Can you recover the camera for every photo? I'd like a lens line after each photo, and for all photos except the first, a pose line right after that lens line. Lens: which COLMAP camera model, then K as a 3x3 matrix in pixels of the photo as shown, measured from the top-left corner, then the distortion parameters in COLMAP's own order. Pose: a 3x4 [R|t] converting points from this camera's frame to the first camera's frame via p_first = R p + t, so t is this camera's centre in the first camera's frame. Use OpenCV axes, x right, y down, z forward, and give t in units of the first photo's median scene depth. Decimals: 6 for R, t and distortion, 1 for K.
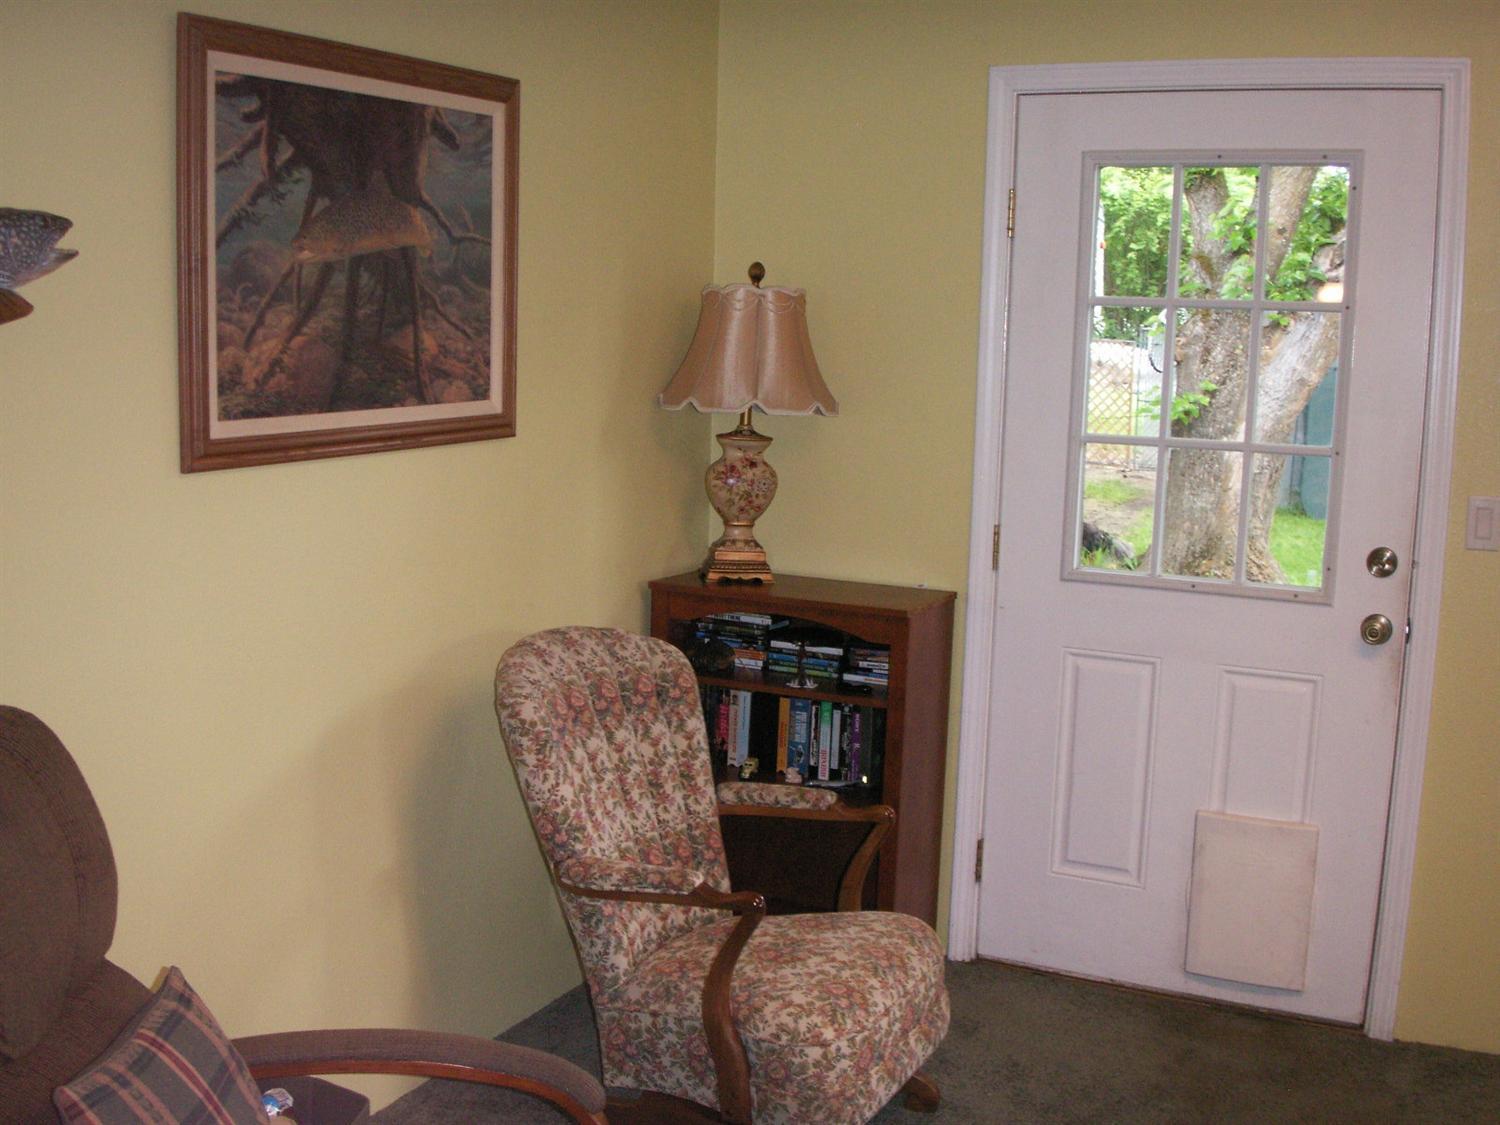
lens RADIAL K [[1754.5, 0, 750.0], [0, 1754.5, 562.5], [0, 0, 1]] dist [-0.013017, -0.009211]
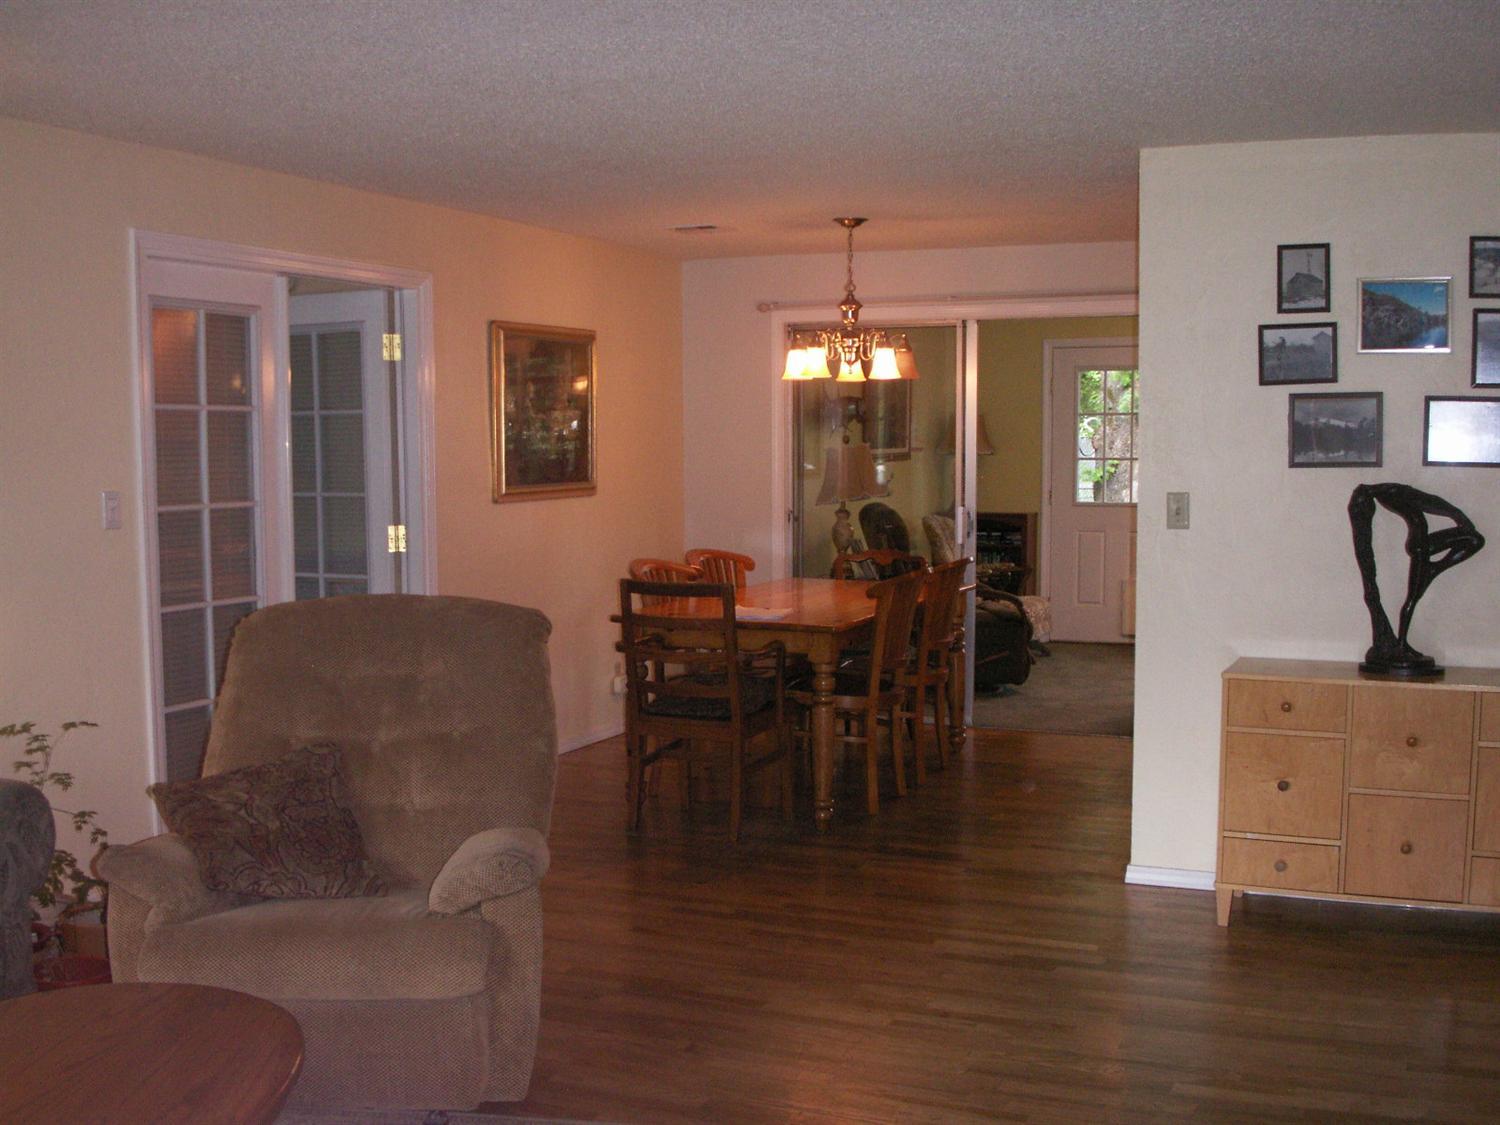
lens RADIAL K [[1754.5, 0, 750.0], [0, 1754.5, 562.5], [0, 0, 1]] dist [-0.013017, -0.009211]
pose [[0.998013, -0.032176, 0.054182, -0.517358], [0.035962, 0.996870, -0.070413, 0.284251], [-0.051747, 0.072221, 0.996045, -1.868245]]
